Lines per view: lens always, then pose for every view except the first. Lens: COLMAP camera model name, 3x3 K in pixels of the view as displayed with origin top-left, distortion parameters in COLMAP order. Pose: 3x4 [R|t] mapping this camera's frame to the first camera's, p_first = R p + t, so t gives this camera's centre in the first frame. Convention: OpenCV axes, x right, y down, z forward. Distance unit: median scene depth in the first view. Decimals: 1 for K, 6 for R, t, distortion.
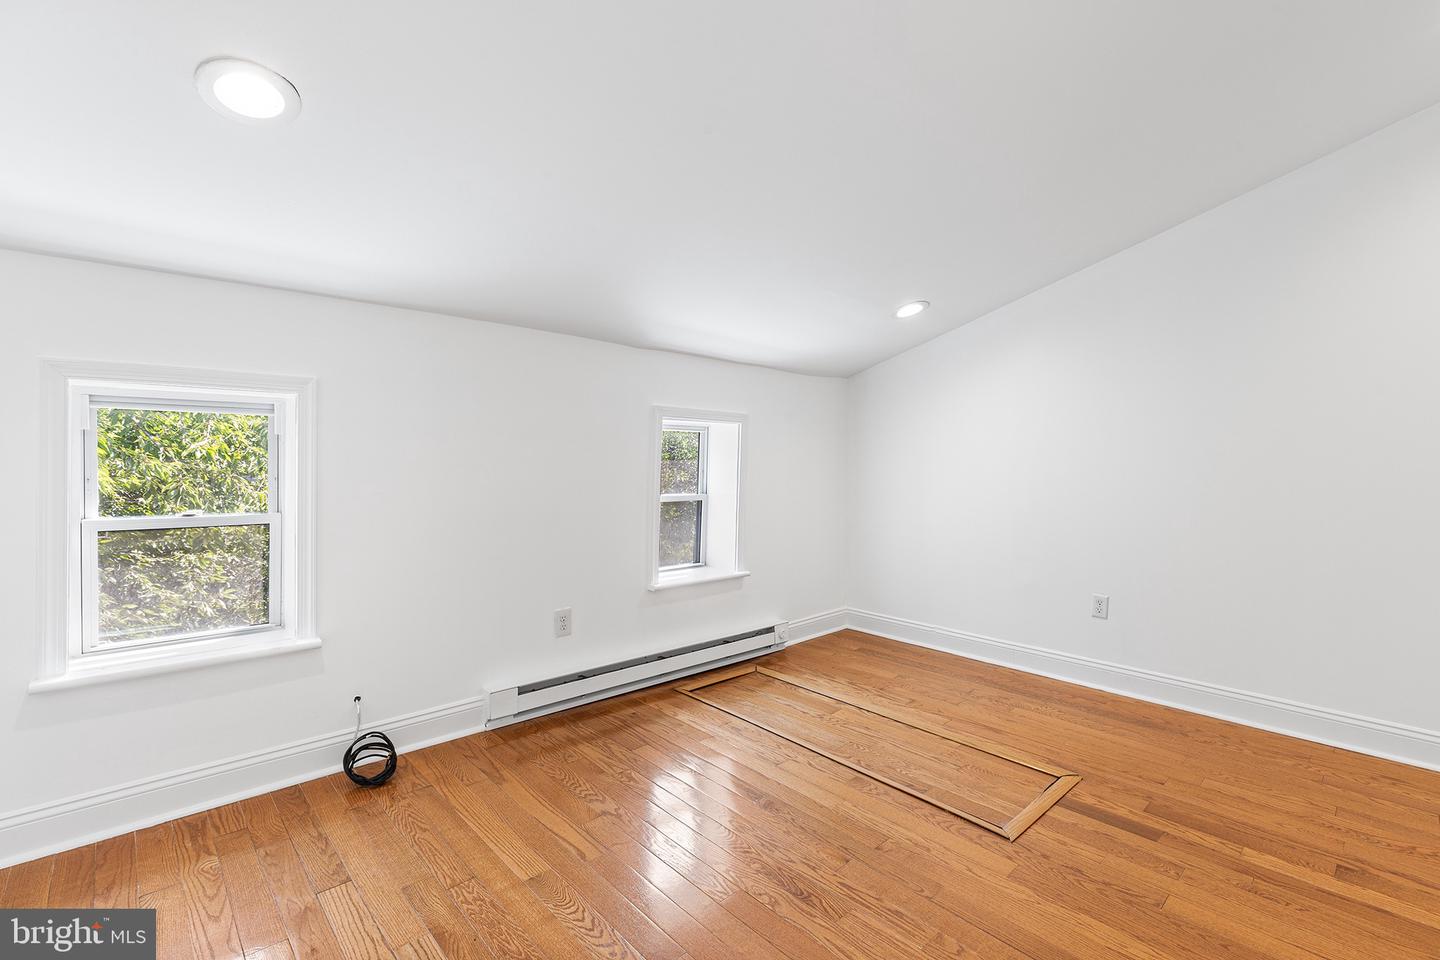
lens RADIAL K [[650.3, 0, 720.7], [0, 650.3, 461.2], [0, 0, 1]] dist [0.003230, 0.000120]
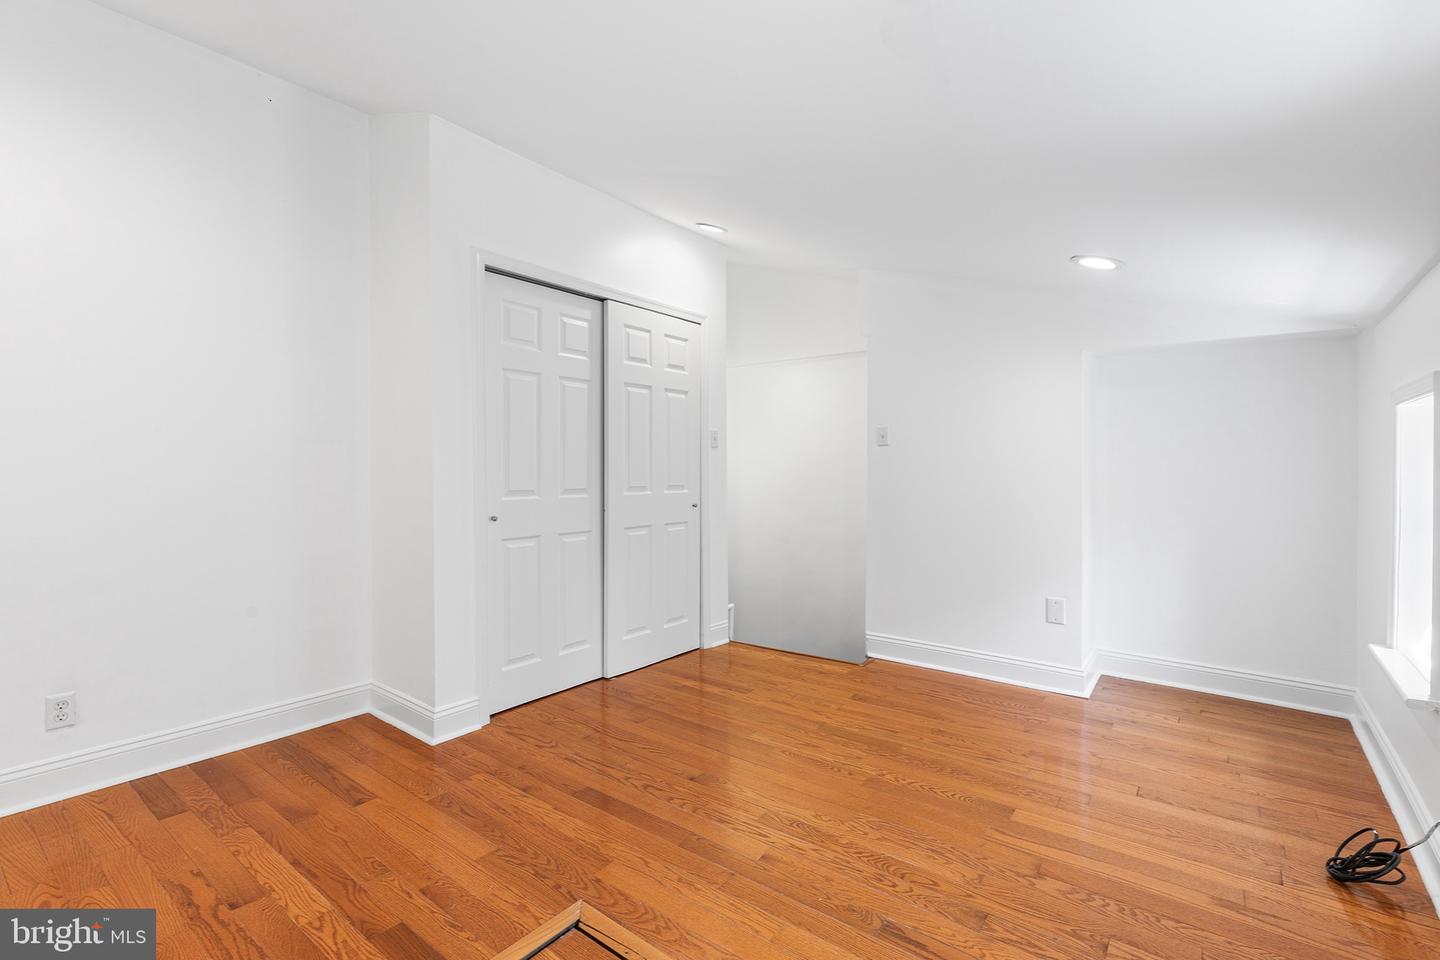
lens RADIAL K [[650.3, 0, 720.7], [0, 650.3, 461.2], [0, 0, 1]] dist [0.003230, 0.000120]
pose [[-0.986778, -0.012903, -0.161565, 0.282300], [-0.013061, 0.999915, -0.000083, -0.006067], [0.161553, 0.002028, -0.986862, 1.303340]]
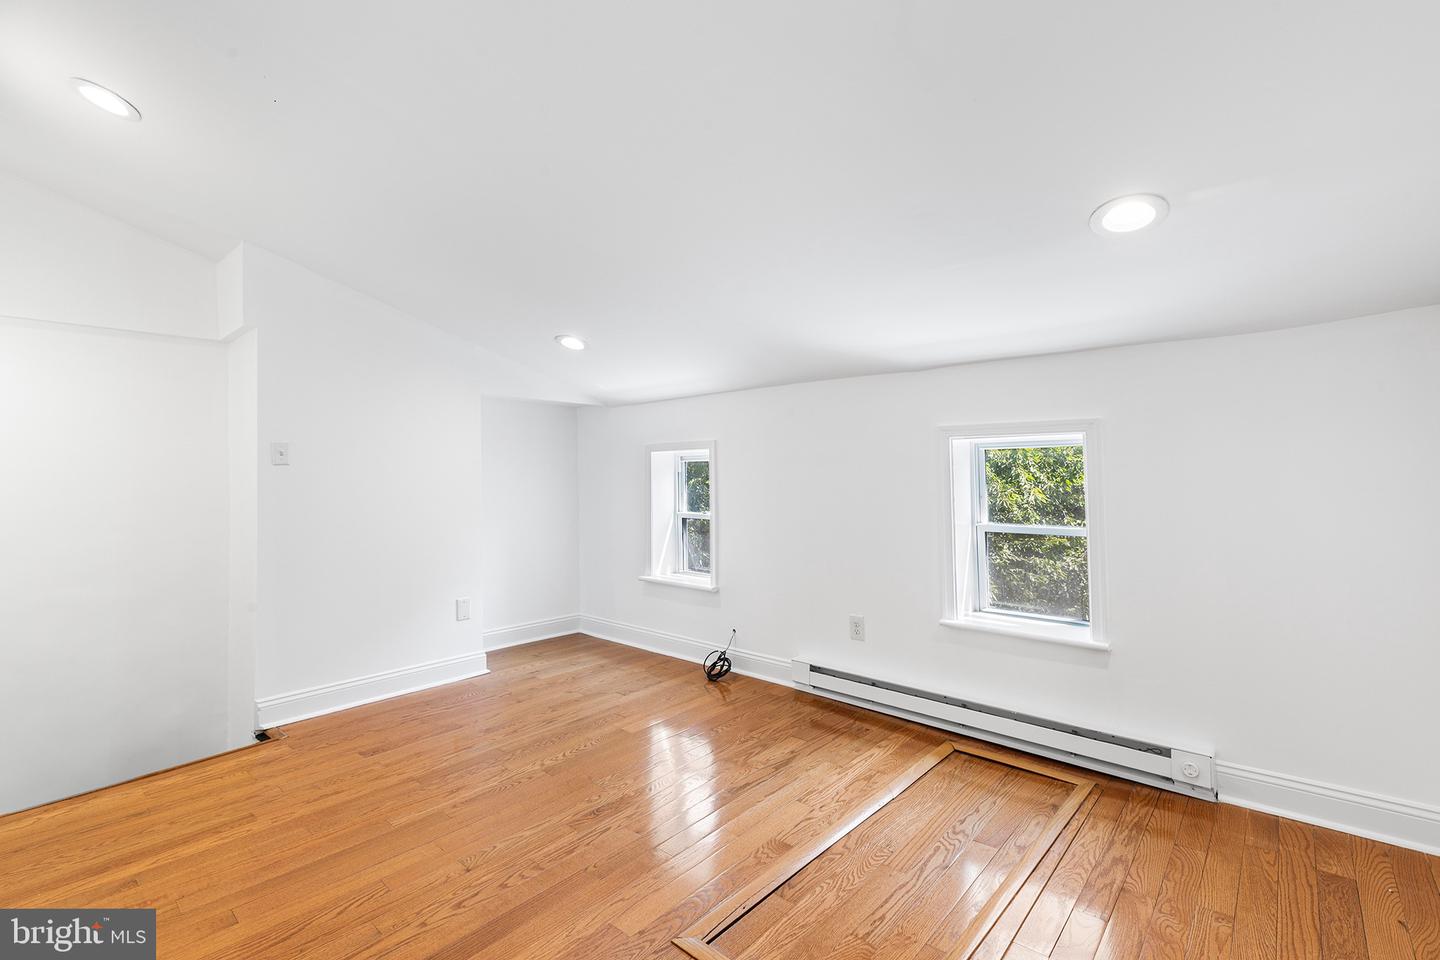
lens RADIAL K [[650.3, 0, 720.7], [0, 650.3, 461.2], [0, 0, 1]] dist [0.003230, 0.000120]
pose [[0.082711, -0.034632, -0.995972, 0.902065], [0.007058, 0.999391, -0.034164, -0.005706], [0.996549, -0.004203, 0.082906, 0.688609]]
